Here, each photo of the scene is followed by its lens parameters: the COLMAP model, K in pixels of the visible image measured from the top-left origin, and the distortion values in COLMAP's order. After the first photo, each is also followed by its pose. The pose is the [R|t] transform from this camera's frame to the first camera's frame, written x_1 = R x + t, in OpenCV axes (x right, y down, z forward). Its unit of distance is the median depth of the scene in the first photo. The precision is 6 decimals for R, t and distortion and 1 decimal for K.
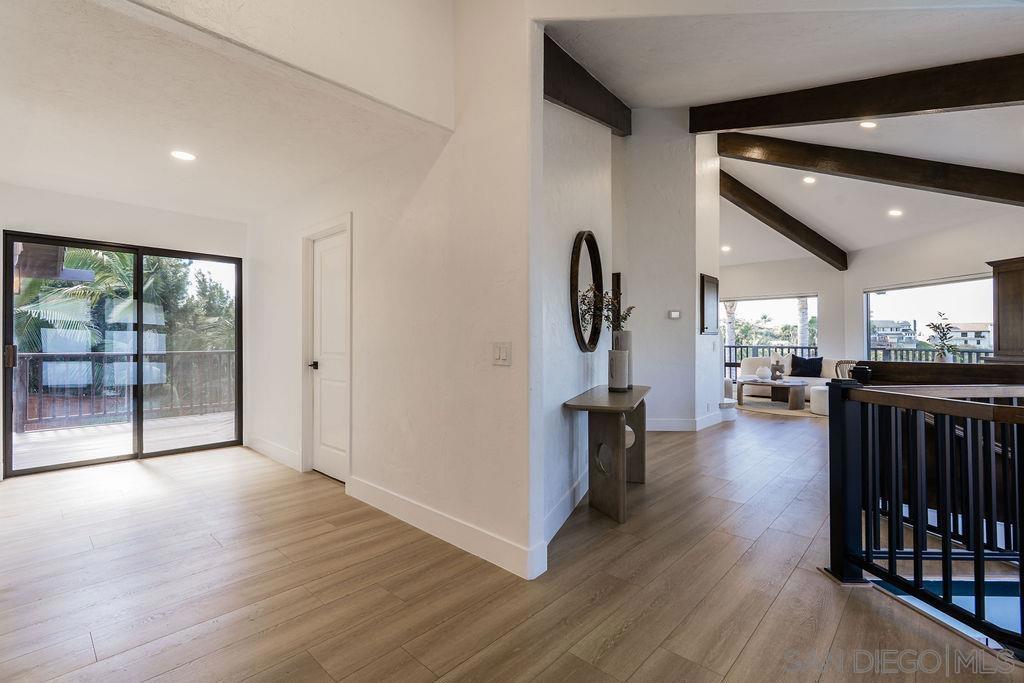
lens RADIAL K [[464.0, 0, 516.4], [0, 464.0, 335.8], [0, 0, 1]] dist [-0.000237, -0.000098]
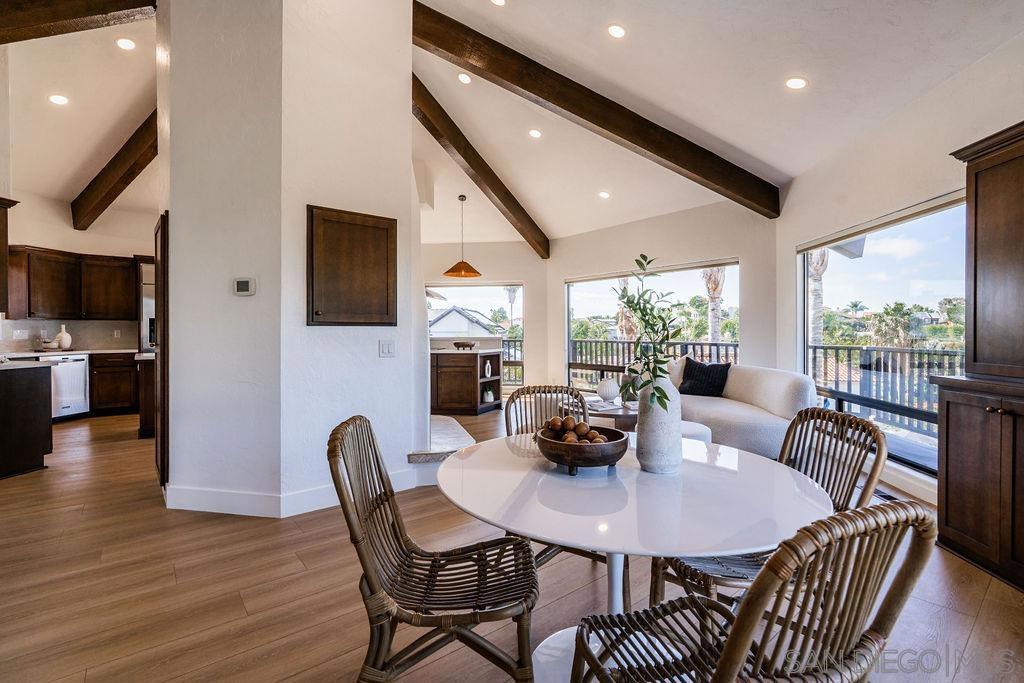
lens RADIAL K [[496.9, 0, 516.6], [0, 496.9, 336.8], [0, 0, 1]] dist [-0.001378, -0.000462]
pose [[0.992786, 0.004159, -0.119828, 0.458104], [-0.001550, 0.999760, 0.021857, -0.001918], [0.119890, -0.021514, 0.992554, 0.326616]]
